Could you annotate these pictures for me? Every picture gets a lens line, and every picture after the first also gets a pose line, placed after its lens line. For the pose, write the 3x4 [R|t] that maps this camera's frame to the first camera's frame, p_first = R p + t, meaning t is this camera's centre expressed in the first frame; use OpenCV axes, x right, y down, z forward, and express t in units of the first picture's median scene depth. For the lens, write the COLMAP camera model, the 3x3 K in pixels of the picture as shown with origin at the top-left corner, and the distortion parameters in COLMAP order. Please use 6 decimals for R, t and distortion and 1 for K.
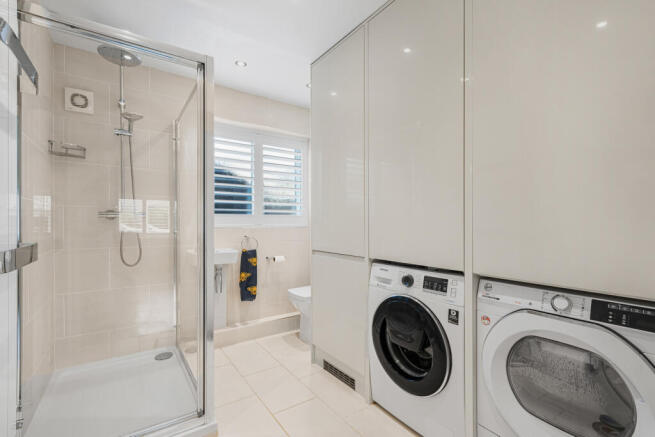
lens RADIAL K [[298.9, 0, 328.3], [0, 298.9, 220.1], [0, 0, 1]] dist [-0.002016, -0.000392]
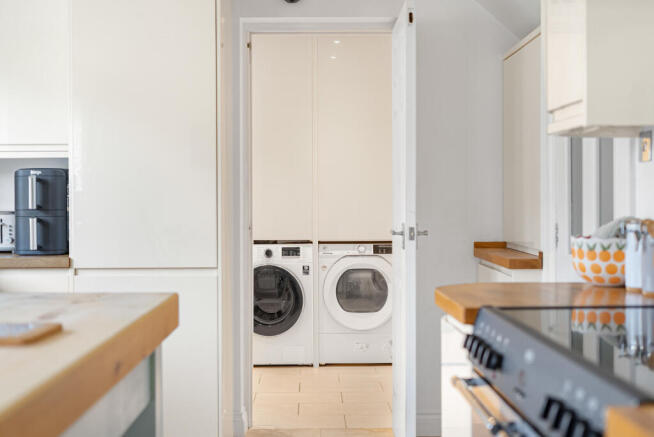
lens RADIAL K [[1015.0, 0, 327.6], [0, 1015.0, 217.5], [0, 0, 1]] dist [0.132420, 0.000000]
pose [[0.546806, -0.017495, 0.837076, -3.966409], [0.004968, 0.999832, 0.017651, -0.039832], [-0.837245, -0.005493, 0.546801, -1.984755]]
